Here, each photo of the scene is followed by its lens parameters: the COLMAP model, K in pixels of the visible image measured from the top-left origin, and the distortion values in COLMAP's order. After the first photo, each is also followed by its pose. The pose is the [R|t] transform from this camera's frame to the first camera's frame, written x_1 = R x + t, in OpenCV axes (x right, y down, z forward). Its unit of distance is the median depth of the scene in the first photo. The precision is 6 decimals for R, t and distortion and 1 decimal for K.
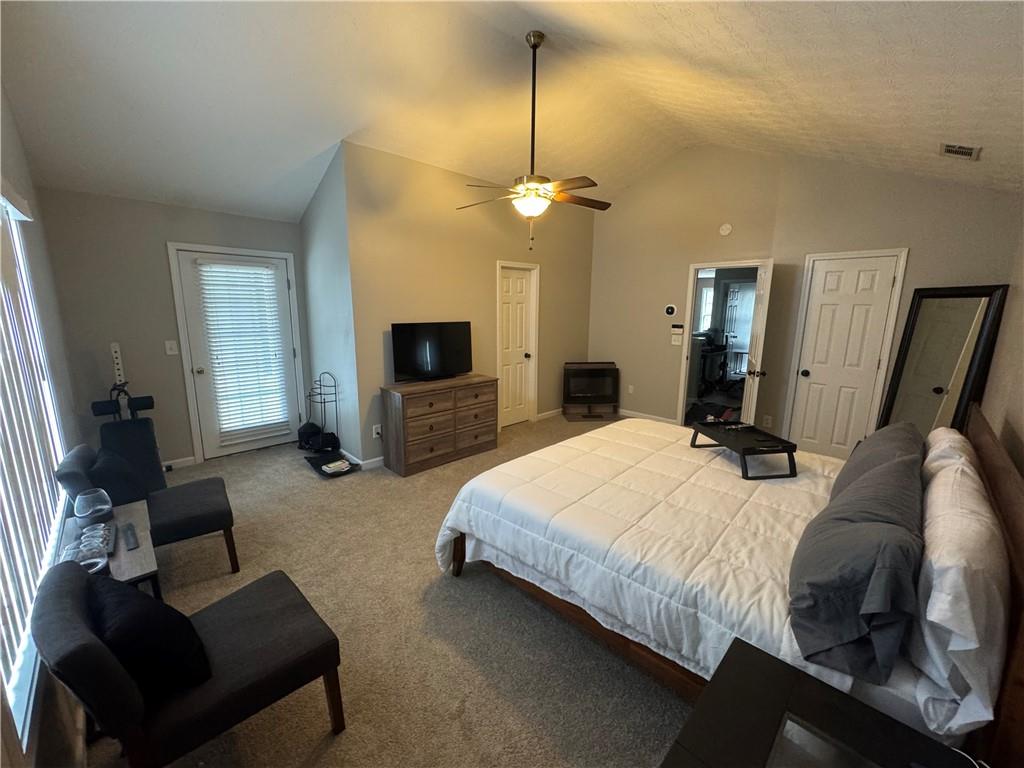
lens RADIAL K [[407.3, 0, 510.3], [0, 407.3, 380.2], [0, 0, 1]] dist [-0.001365, -0.000013]
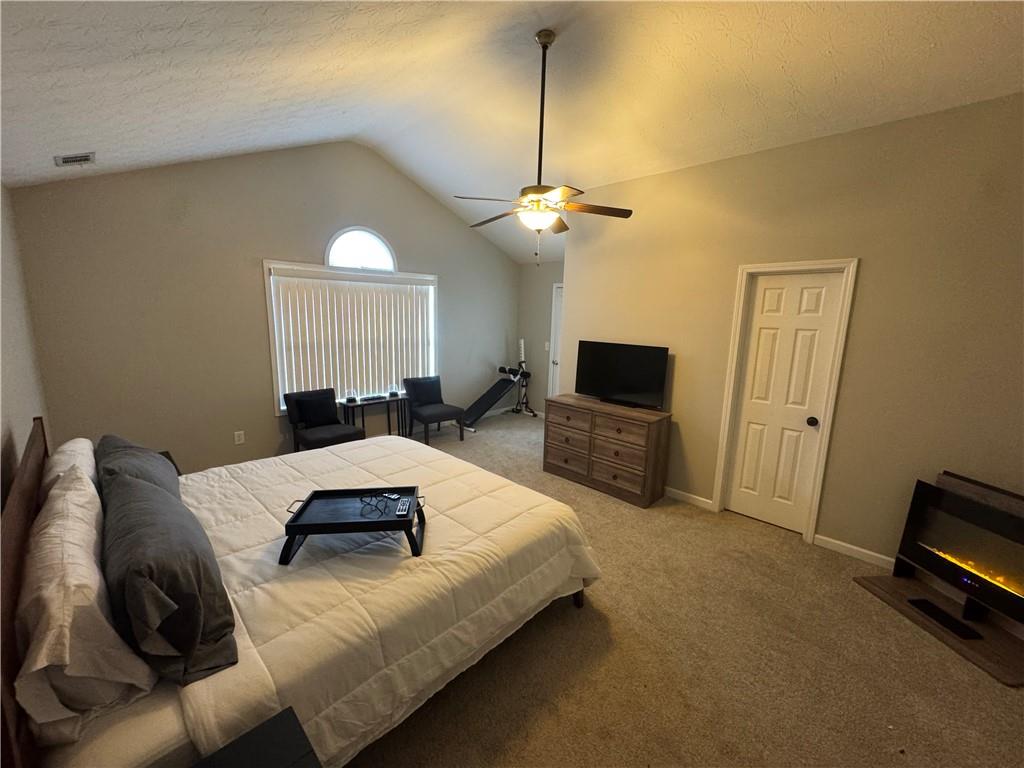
lens RADIAL K [[407.3, 0, 512.0], [0, 407.3, 383.7], [0, 0, 1]] dist [-0.001365, -0.000013]
pose [[0.024296, 0.164002, -0.986161, 0.789335], [-0.207317, 0.965834, 0.155514, -0.153009], [0.977972, 0.200669, 0.057466, 0.748082]]
